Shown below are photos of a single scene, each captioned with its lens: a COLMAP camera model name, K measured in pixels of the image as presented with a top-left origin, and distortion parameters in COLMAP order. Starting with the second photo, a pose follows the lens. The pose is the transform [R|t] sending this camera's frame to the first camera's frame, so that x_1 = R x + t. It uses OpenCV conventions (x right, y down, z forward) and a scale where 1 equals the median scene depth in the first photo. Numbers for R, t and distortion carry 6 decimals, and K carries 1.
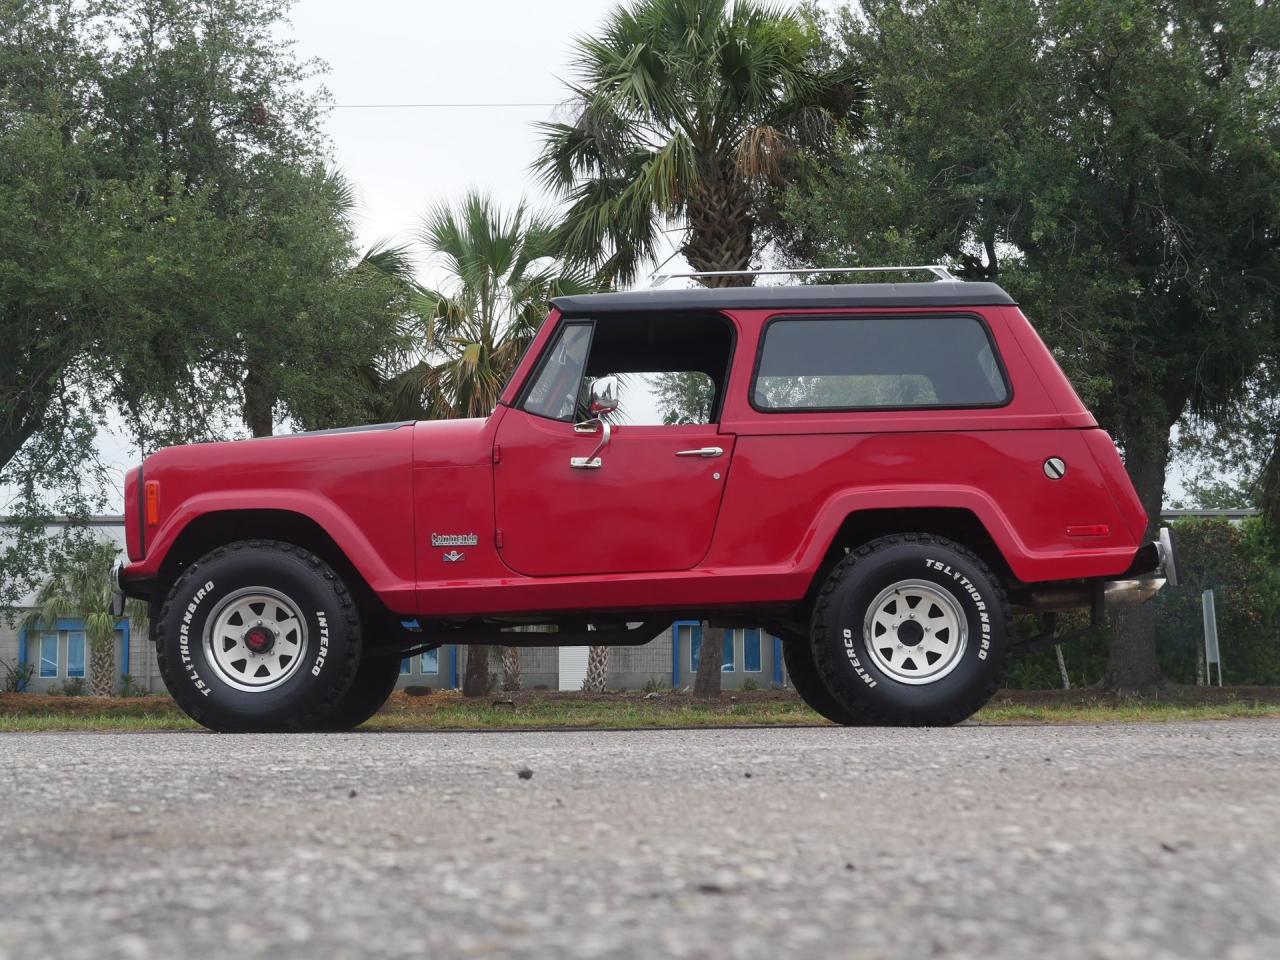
lens RADIAL K [[1922.6, 0, 640.4], [0, 1922.6, 479.3], [0, 0, 1]] dist [-0.003908, -0.027529]
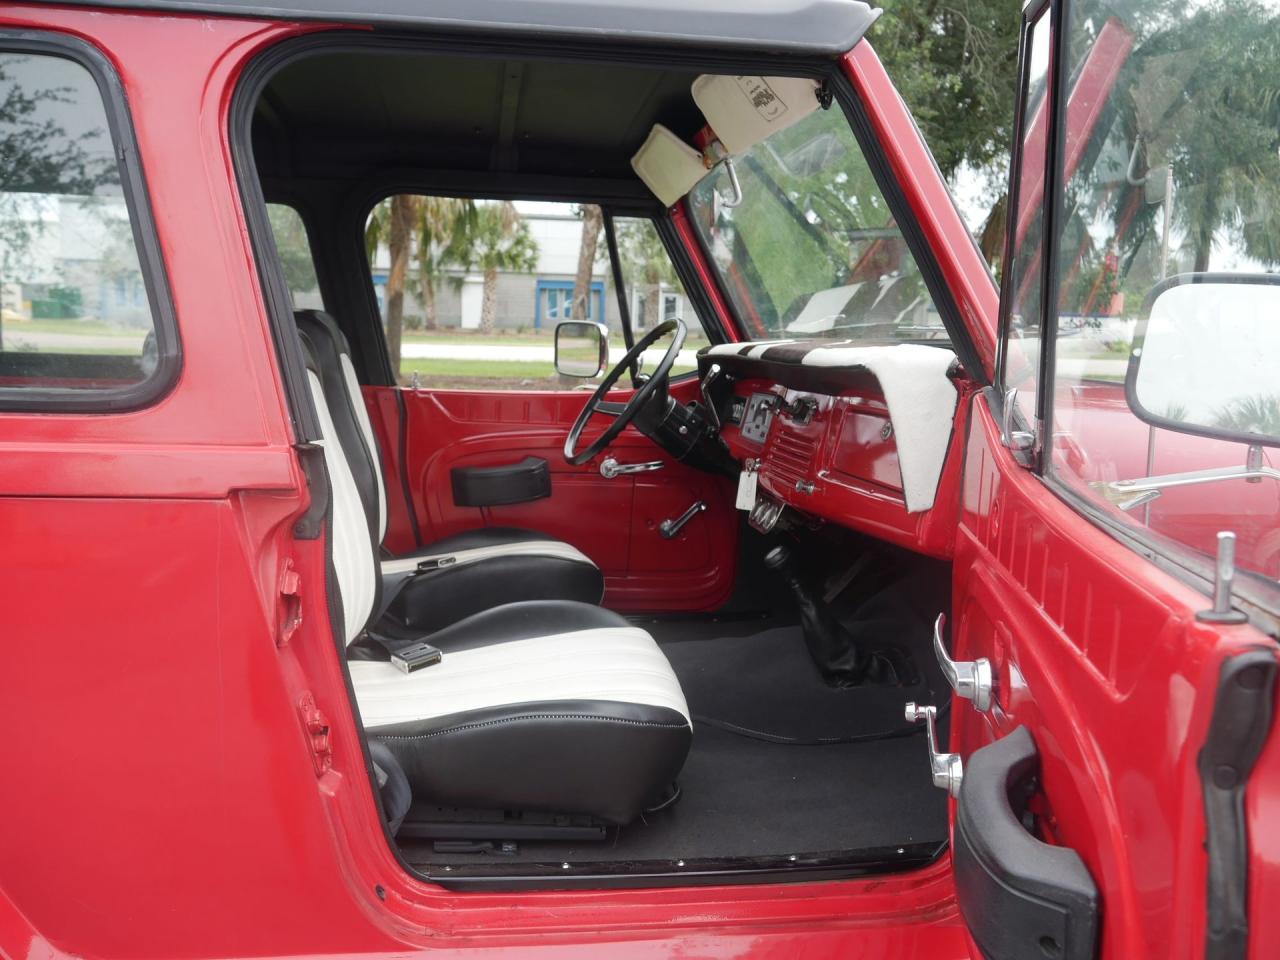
lens RADIAL K [[1094.1, 0, 642.3], [0, 1094.1, 490.6], [0, 0, 1]] dist [-0.022029, 0.005944]
pose [[0.992550, 0.016550, 0.120711, -0.005243], [-0.048828, 0.961725, 0.269632, -0.024806], [-0.111629, -0.273517, 0.955368, 0.267698]]
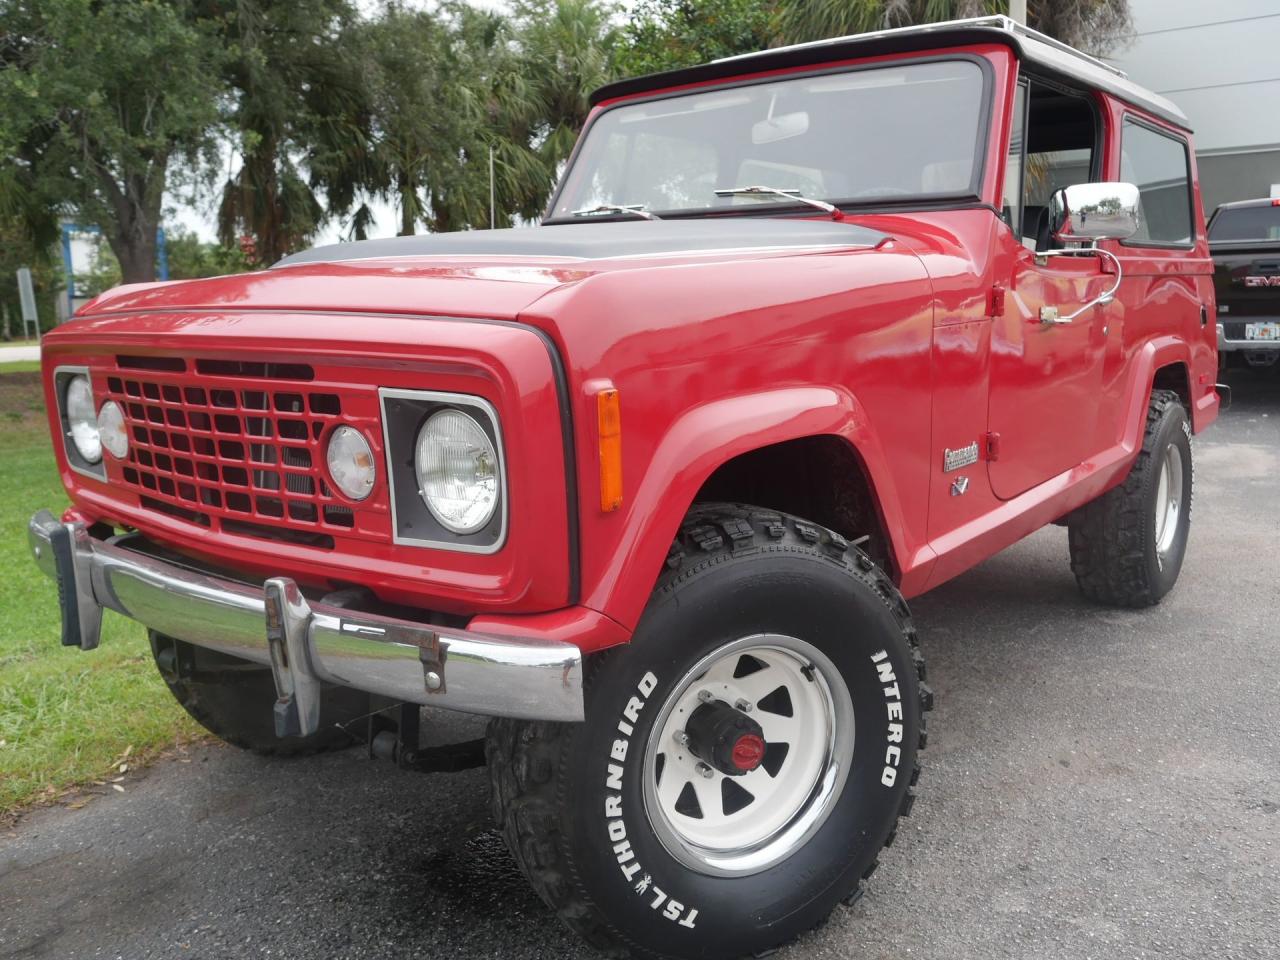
lens RADIAL K [[1094.1, 0, 642.3], [0, 1094.1, 490.6], [0, 0, 1]] dist [-0.022029, 0.005944]
pose [[0.622966, -0.136977, 0.770163, -0.132599], [-0.073983, 0.969819, 0.232330, -0.008539], [-0.778743, -0.201712, 0.594030, 0.291013]]
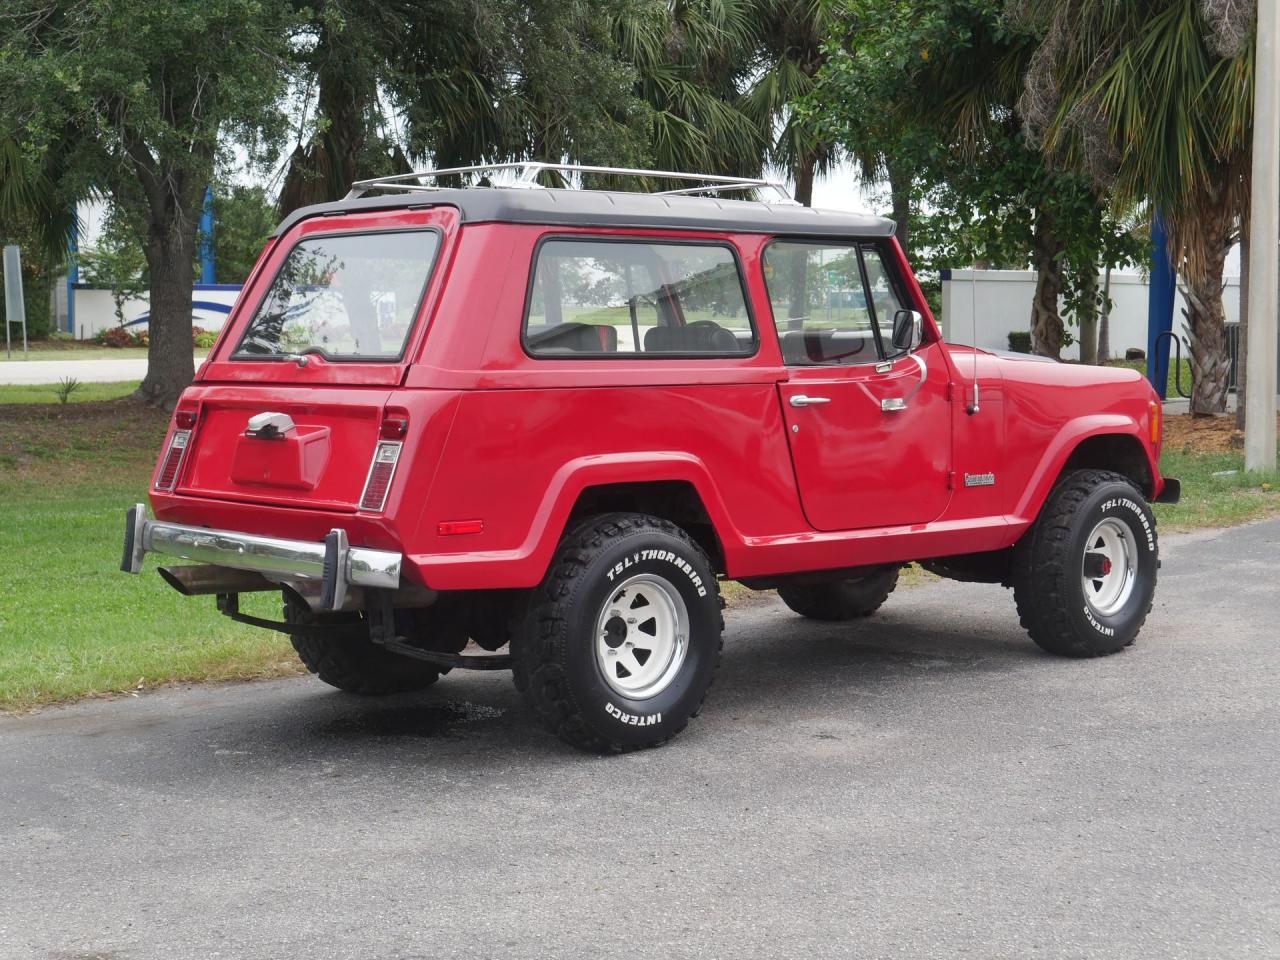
lens RADIAL K [[1956.8, 0, 640.0], [0, 1956.8, 476.8], [0, 0, 1]] dist [0.001741, -0.062593]
pose [[0.761083, -0.047758, 0.646895, -0.225332], [-0.081960, 0.982213, 0.168941, -0.043855], [-0.643456, -0.181597, 0.743631, 0.111219]]
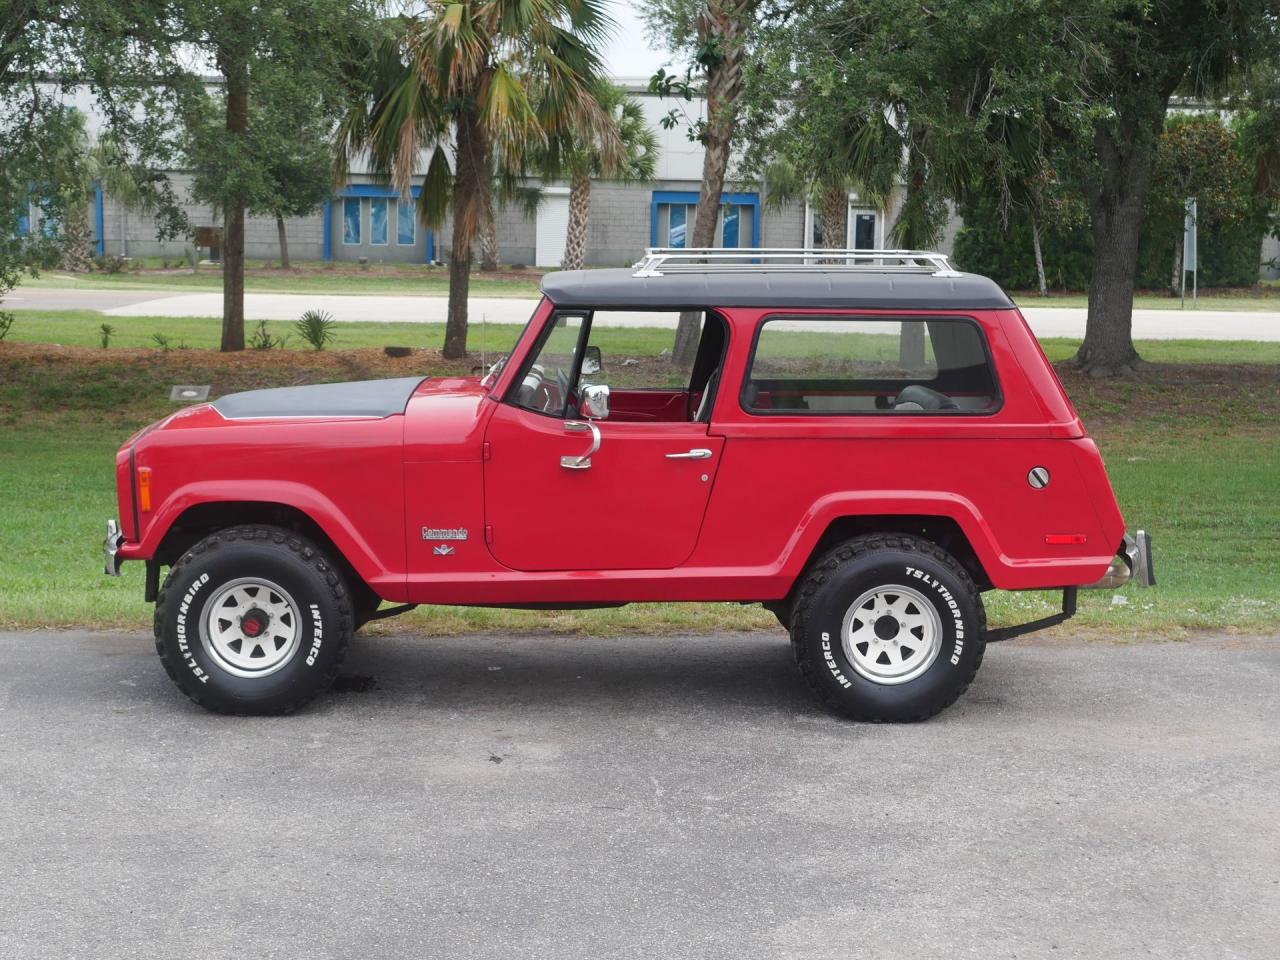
lens RADIAL K [[1923.2, 0, 640.4], [0, 1923.2, 483.2], [0, 0, 1]] dist [0.001985, -0.024089]
pose [[0.999533, 0.025980, 0.016100, -0.003423], [-0.029164, 0.968292, 0.248114, -0.082452], [-0.009143, -0.248467, 0.968597, 0.006803]]
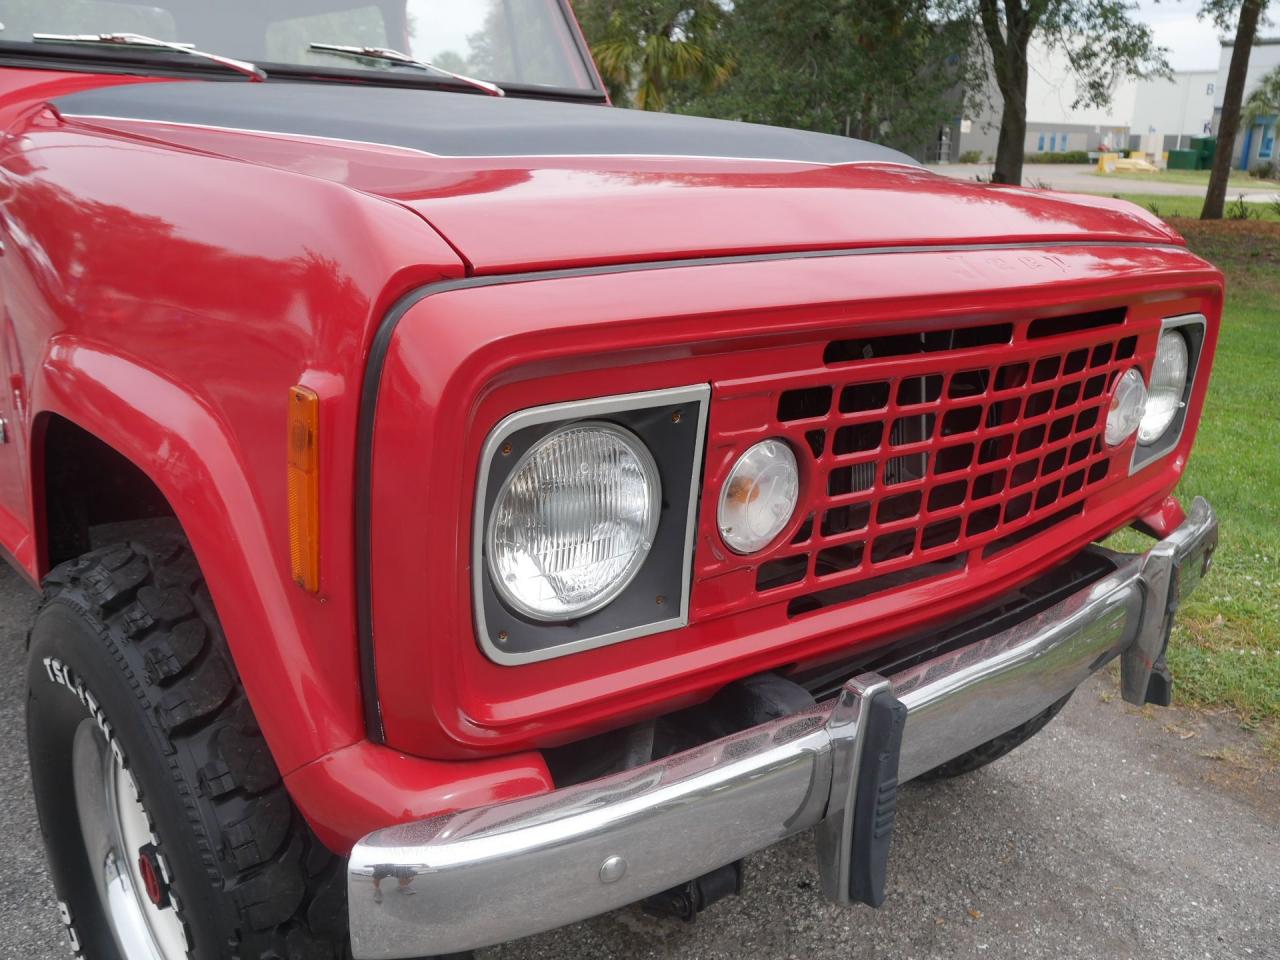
lens RADIAL K [[1094.1, 0, 642.3], [0, 1094.1, 490.6], [0, 0, 1]] dist [-0.022029, 0.005944]
pose [[0.640819, 0.247075, -0.726846, 0.116929], [0.071010, 0.923658, 0.376582, -0.013363], [0.764401, -0.292934, 0.574352, 0.308824]]
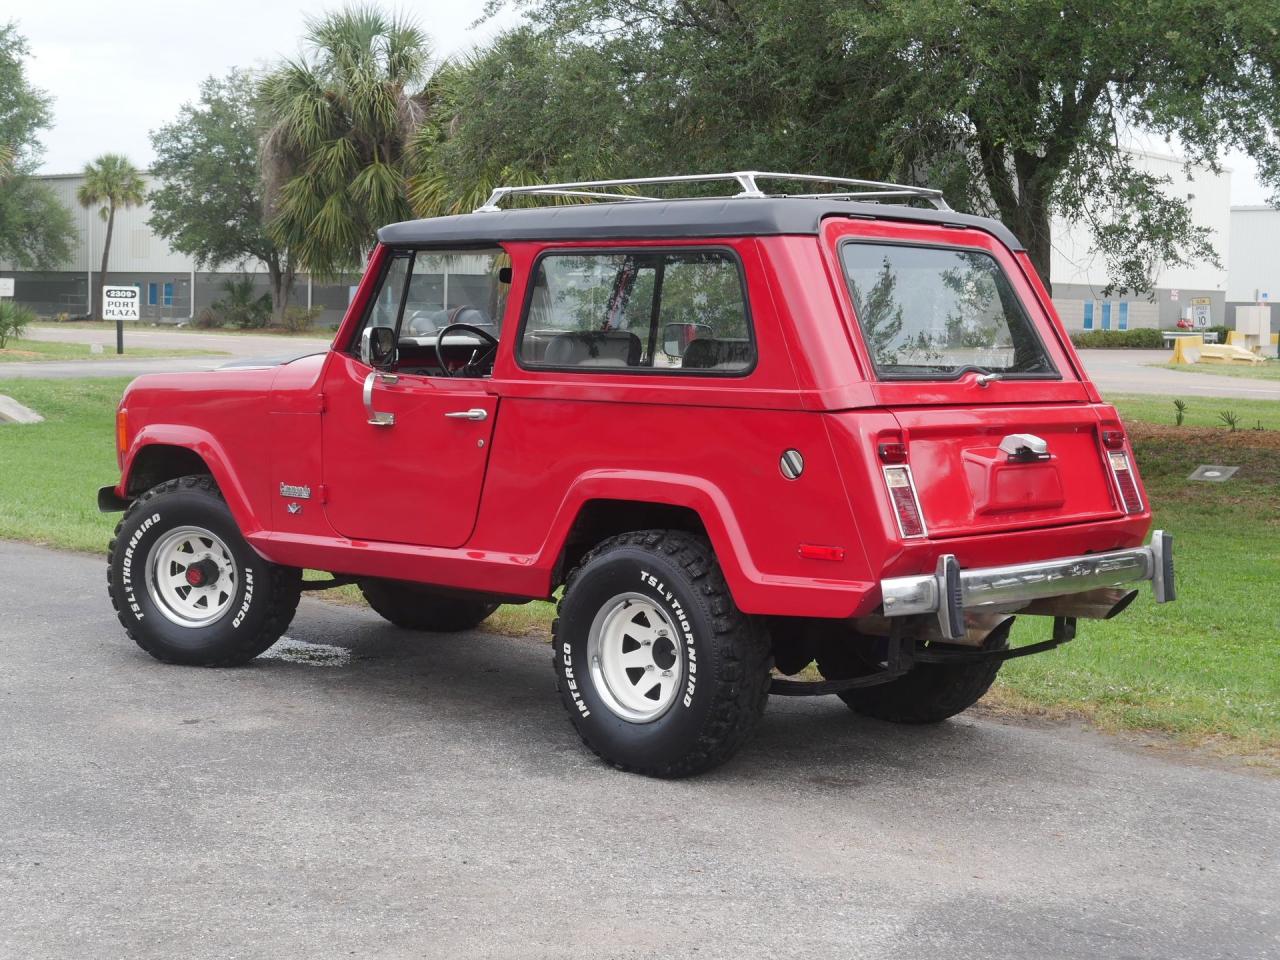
lens RADIAL K [[1993.9, 0, 637.6], [0, 1993.9, 506.1], [0, 0, 1]] dist [0.023542, -0.056225]
pose [[0.722102, 0.093650, -0.685419, 0.232120], [0.048842, 0.981421, 0.185548, -0.044945], [0.690060, -0.167462, 0.704112, 0.139219]]
